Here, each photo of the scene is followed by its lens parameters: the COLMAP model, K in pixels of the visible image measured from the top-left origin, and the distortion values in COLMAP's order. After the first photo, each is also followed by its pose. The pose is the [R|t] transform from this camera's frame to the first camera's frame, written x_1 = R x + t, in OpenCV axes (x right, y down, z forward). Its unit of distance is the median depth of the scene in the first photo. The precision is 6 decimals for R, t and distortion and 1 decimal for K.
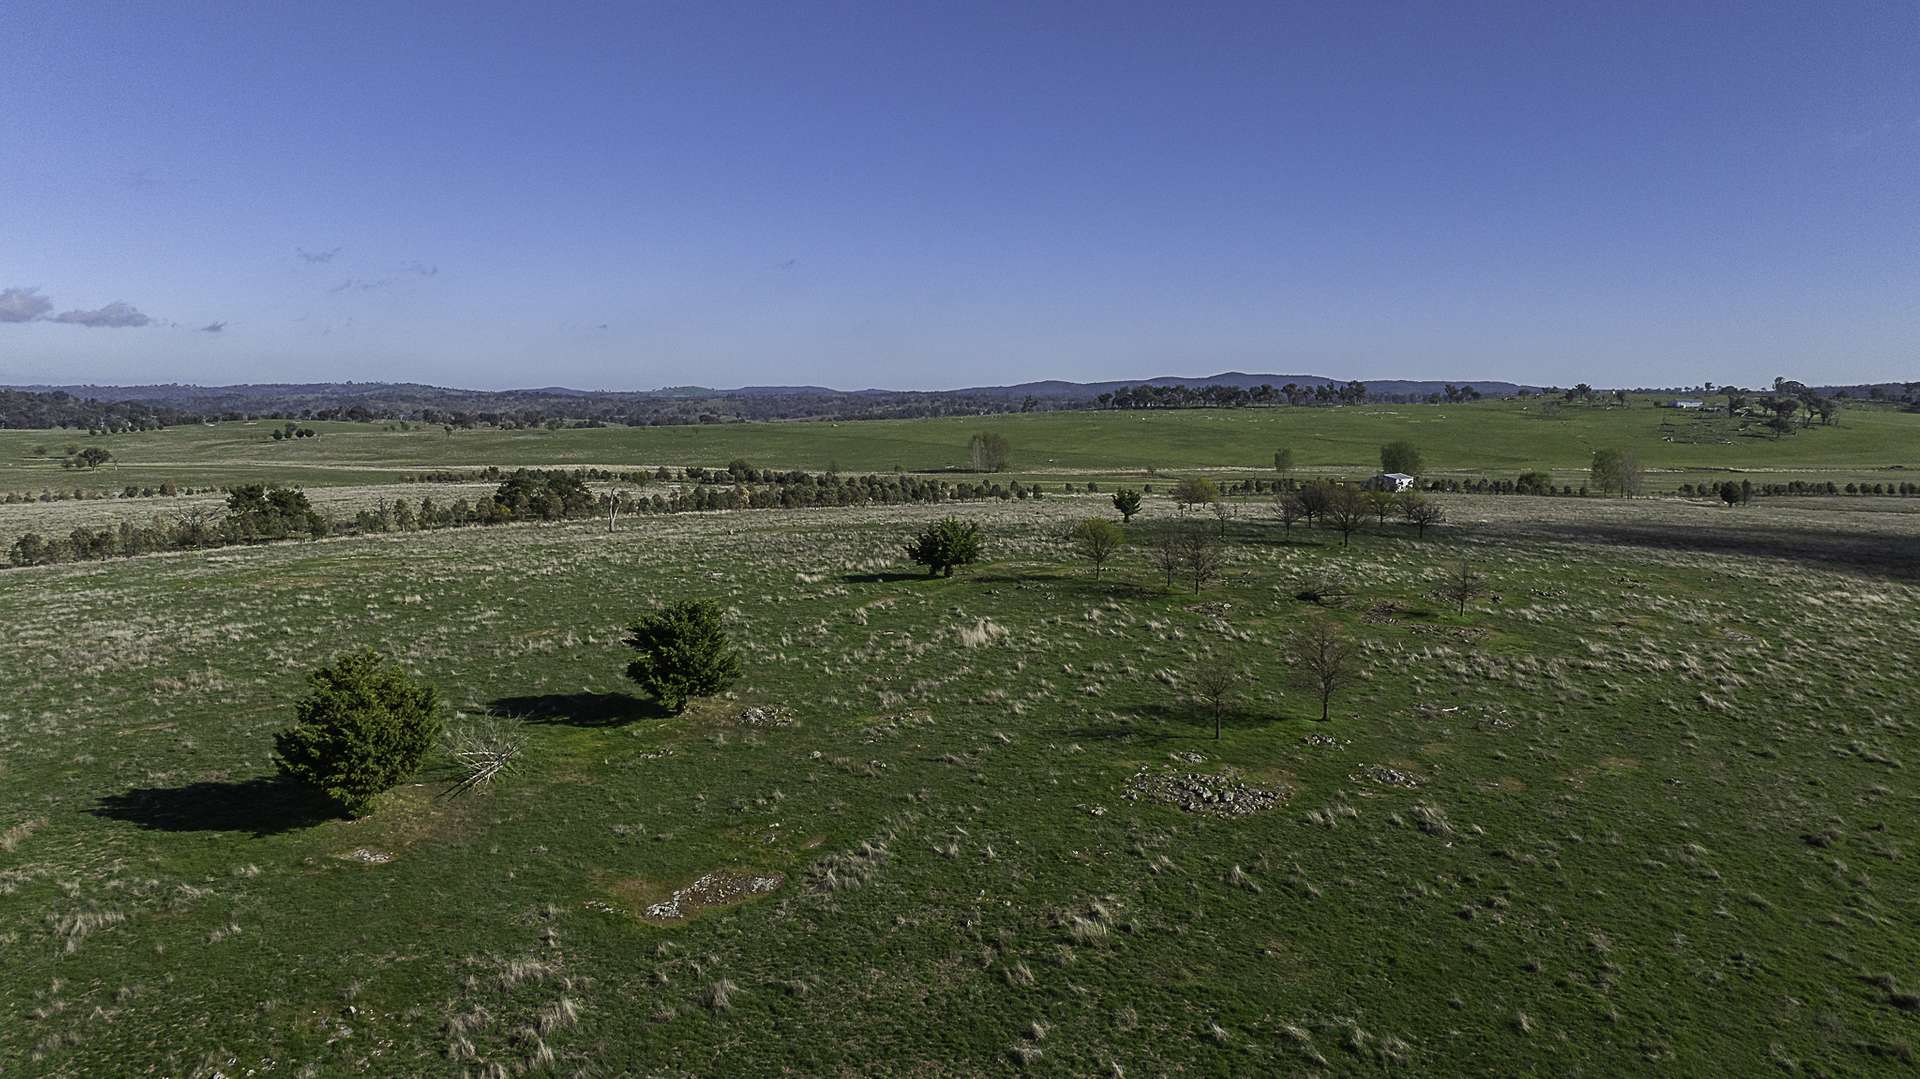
lens RADIAL K [[1399.4, 0, 965.7], [0, 1399.4, 539.9], [0, 0, 1]] dist [-0.021543, -0.005752]
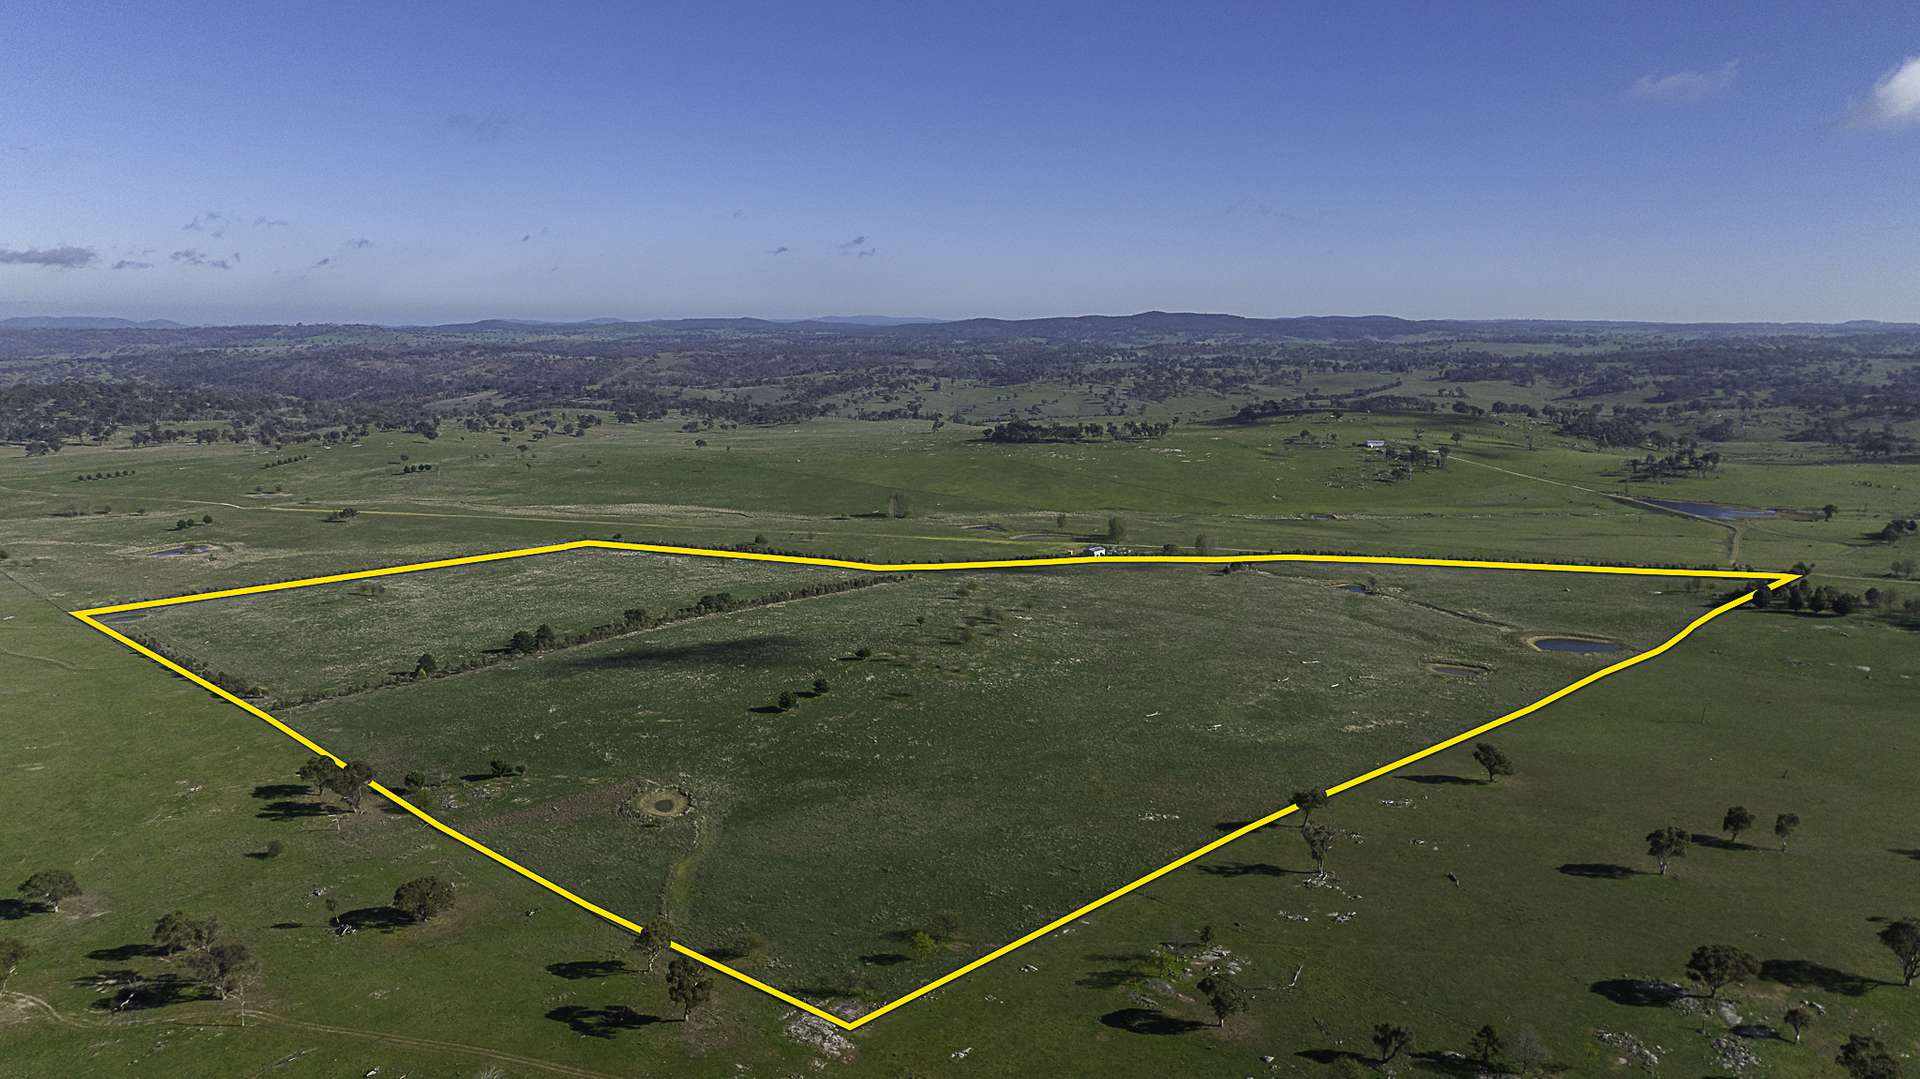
lens RADIAL K [[1399.4, 0, 965.7], [0, 1399.4, 539.9], [0, 0, 1]] dist [-0.021543, -0.005752]
pose [[0.999040, -0.006217, 0.043362, 0.015675], [0.003598, 0.998179, 0.060215, -0.081561], [-0.043657, -0.060001, 0.997243, -0.452501]]
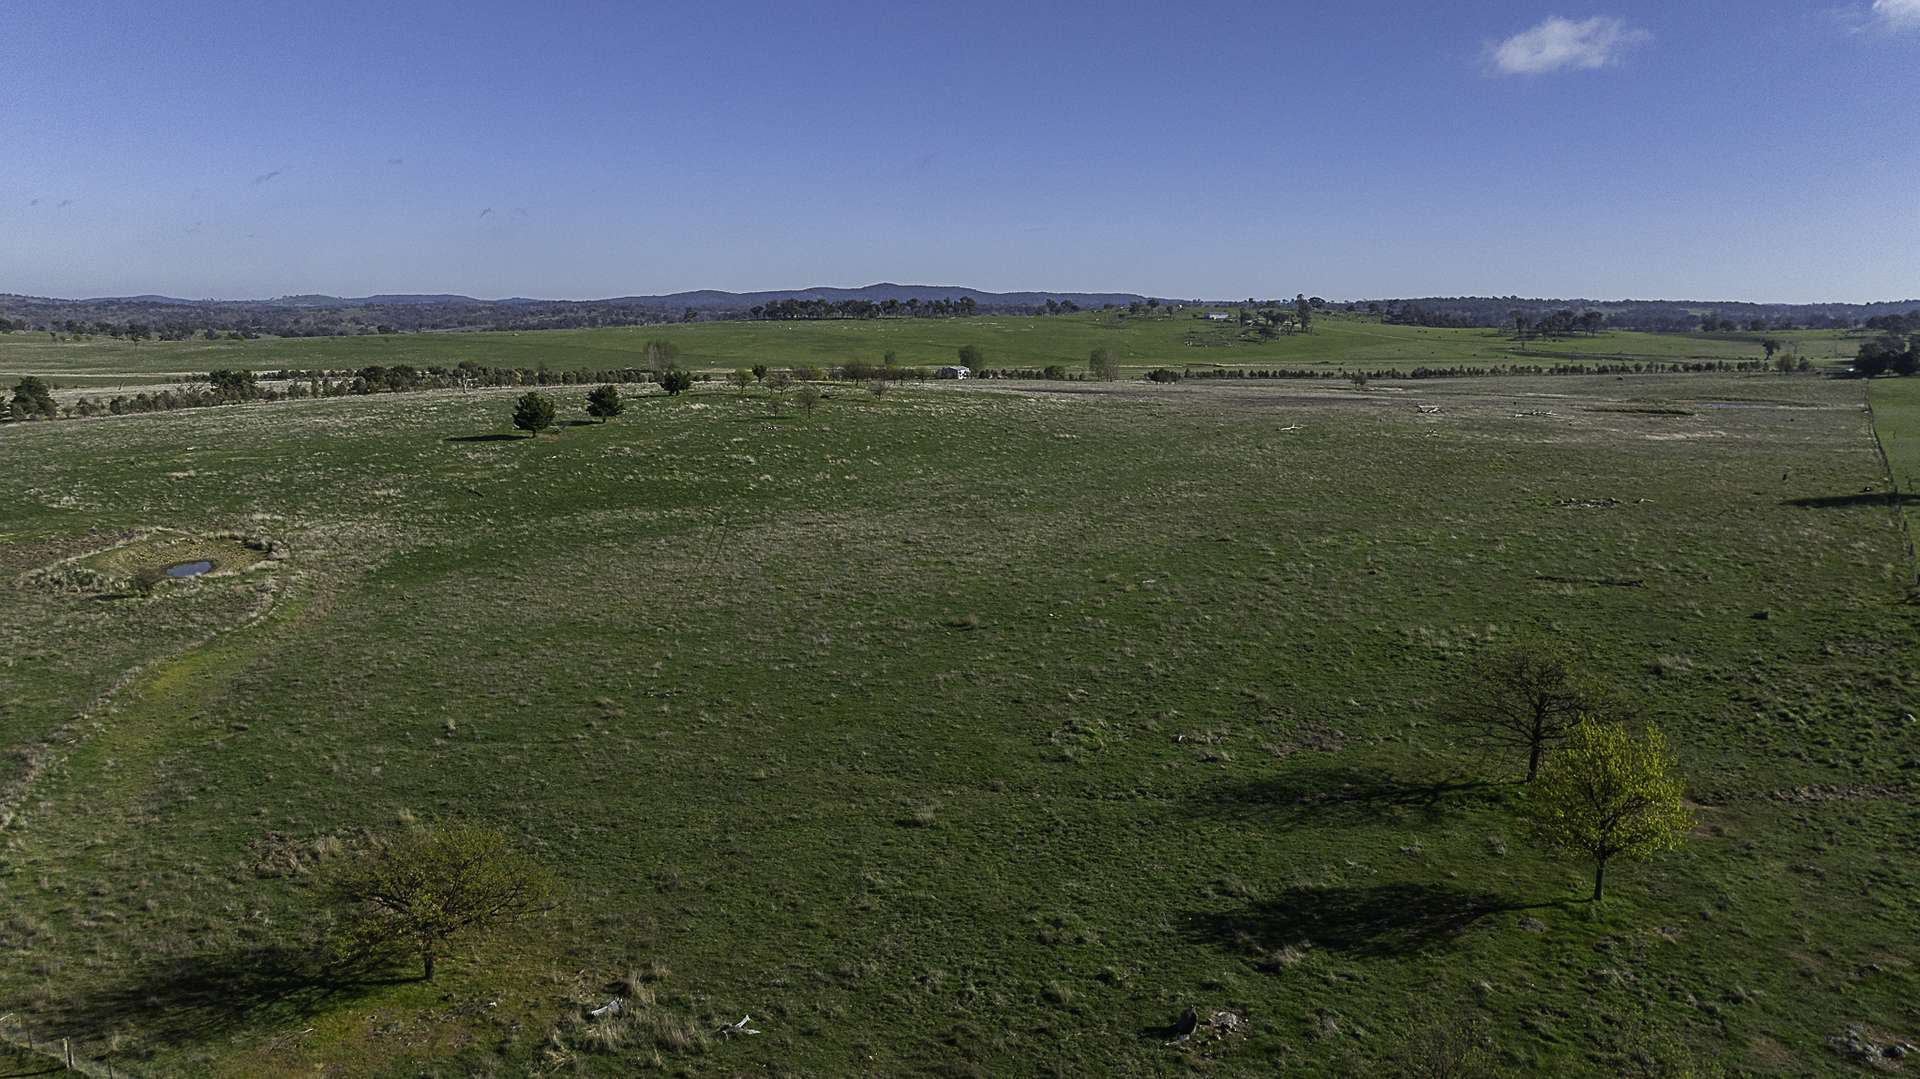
lens RADIAL K [[1399.4, 0, 965.7], [0, 1399.4, 539.9], [0, 0, 1]] dist [-0.021543, -0.005752]
pose [[0.970959, -0.035403, 0.236610, -0.014006], [0.020311, 0.997618, 0.065921, 0.016174], [-0.238381, -0.059200, 0.969366, -0.182766]]
